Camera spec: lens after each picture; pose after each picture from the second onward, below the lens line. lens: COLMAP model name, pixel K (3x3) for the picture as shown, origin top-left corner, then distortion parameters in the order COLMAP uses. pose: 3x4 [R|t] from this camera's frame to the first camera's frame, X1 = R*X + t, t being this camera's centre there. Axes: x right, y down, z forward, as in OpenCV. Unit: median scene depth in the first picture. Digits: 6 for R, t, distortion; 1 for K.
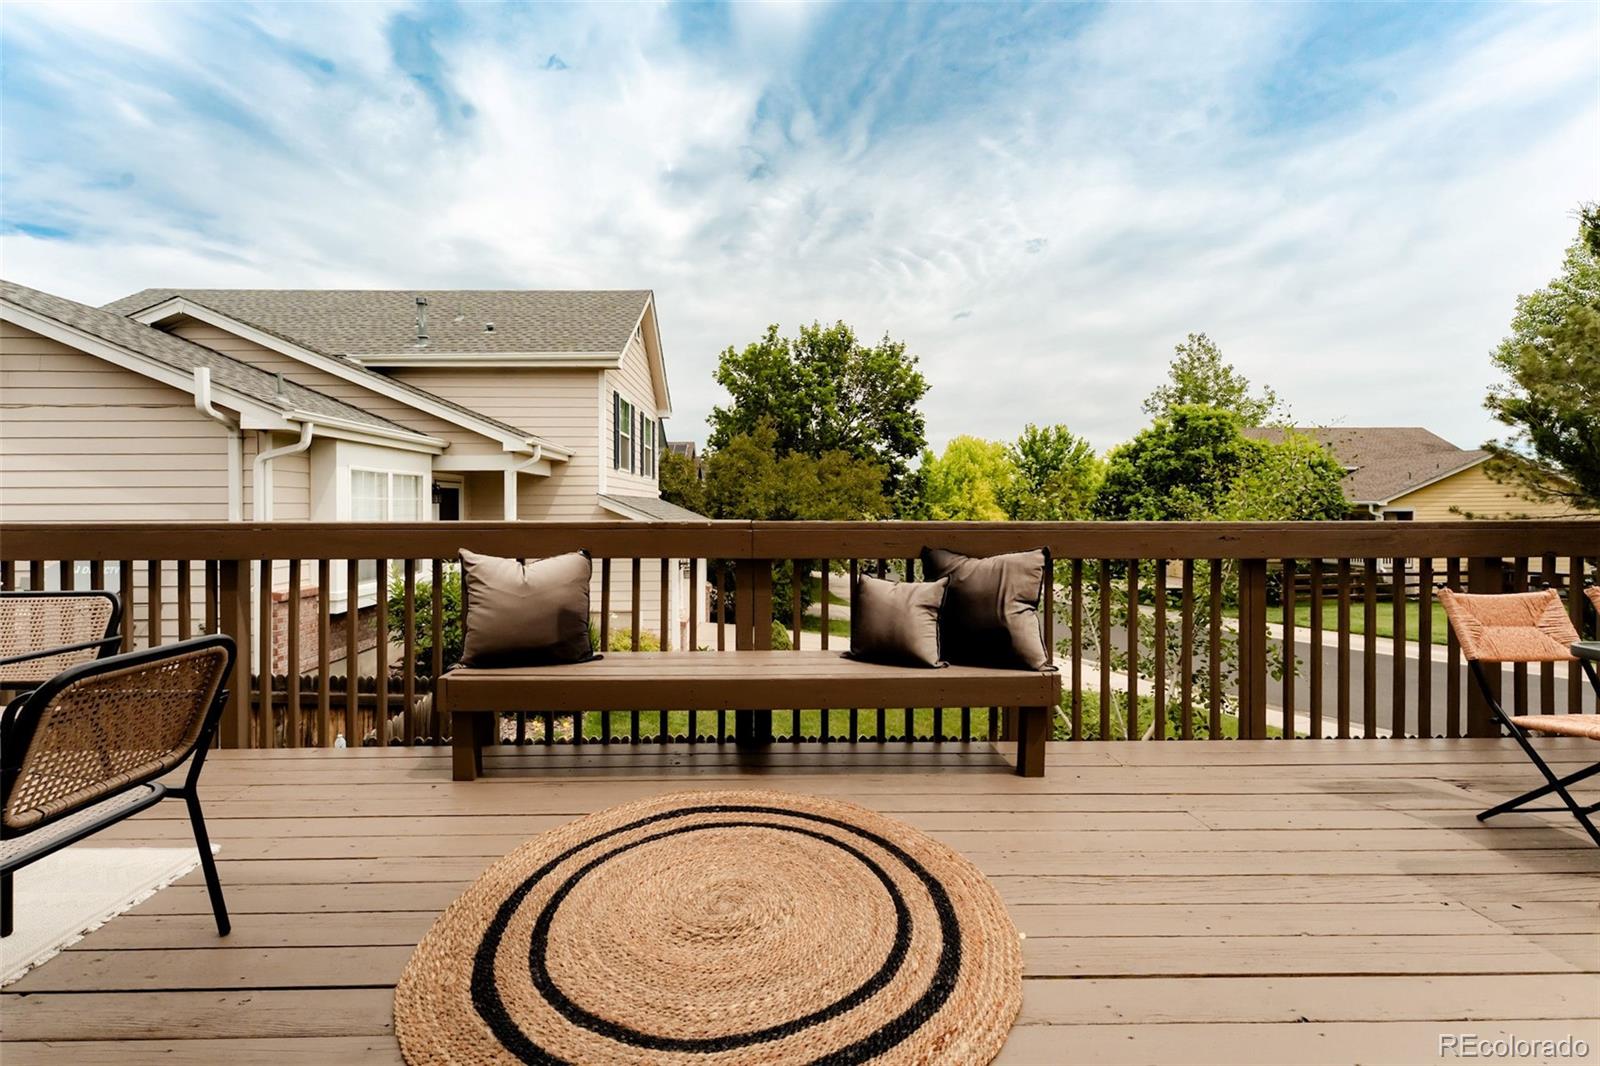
lens RADIAL K [[641.7, 0, 785.4], [0, 641.7, 519.9], [0, 0, 1]] dist [0.001761, -0.000220]
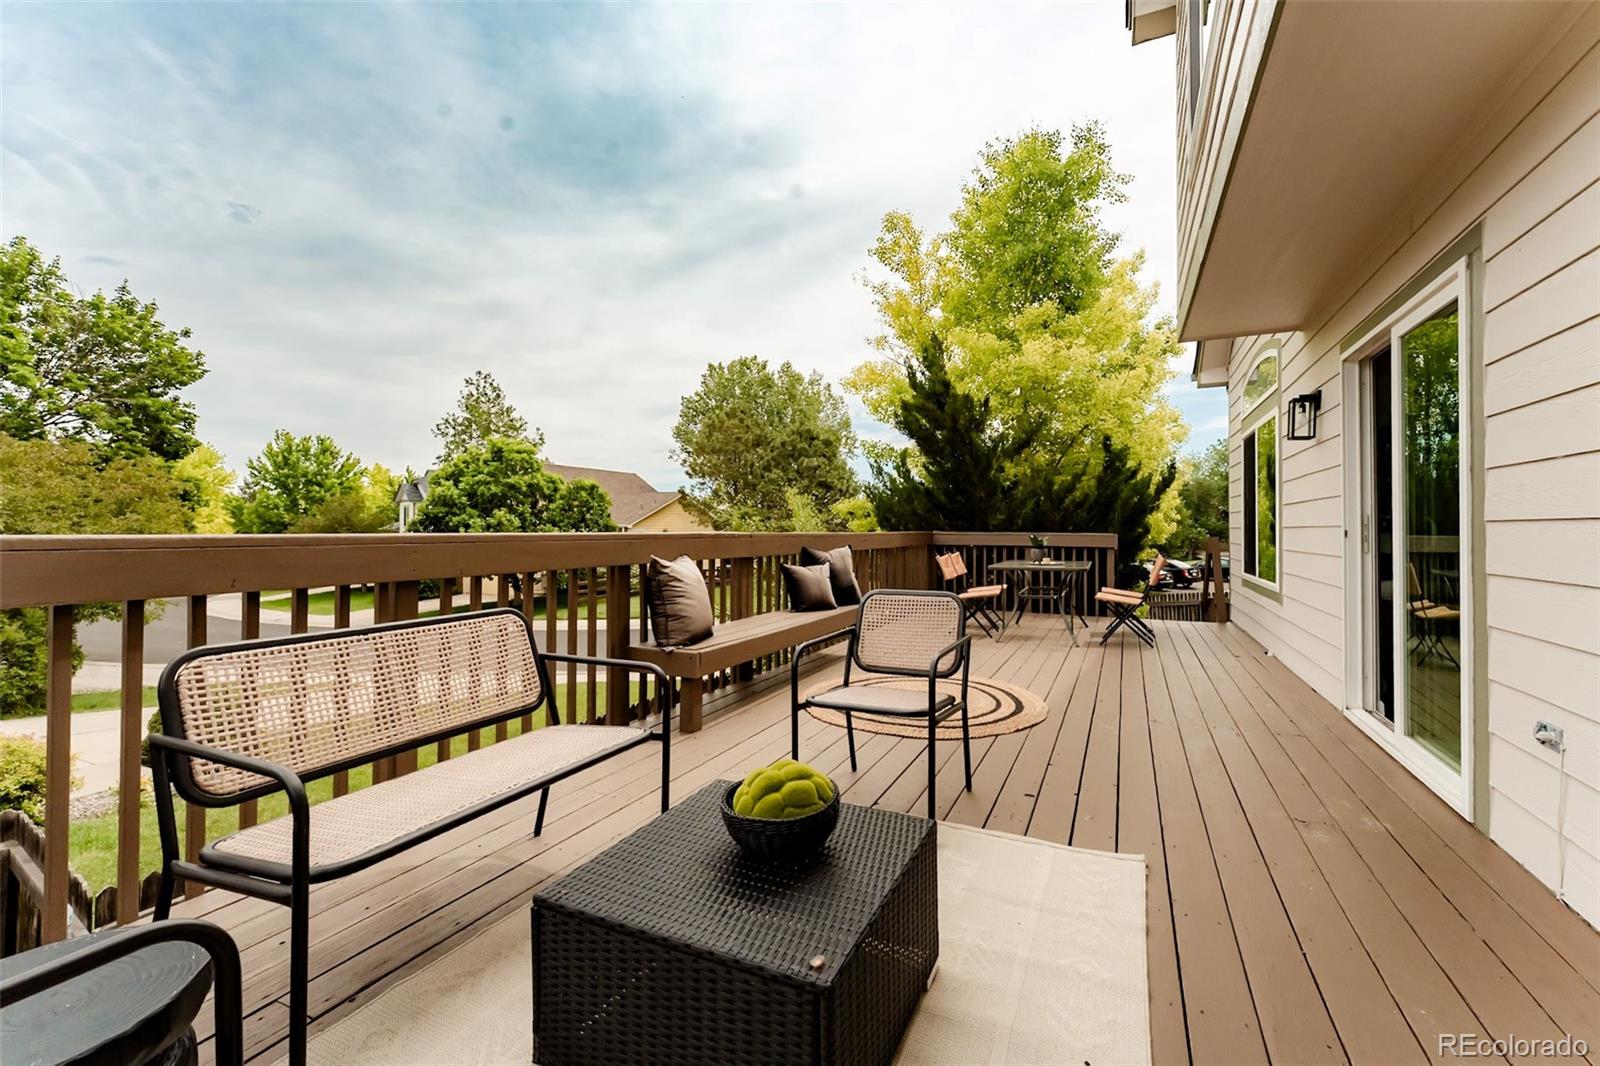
lens RADIAL K [[671.0, 0, 779.4], [0, 671.0, 493.3], [0, 0, 1]] dist [-0.019633, -0.000009]
pose [[0.463054, 0.050573, 0.884886, -0.154853], [0.014541, 0.997803, -0.064635, 0.001337], [-0.886211, 0.042797, 0.461301, 0.023604]]
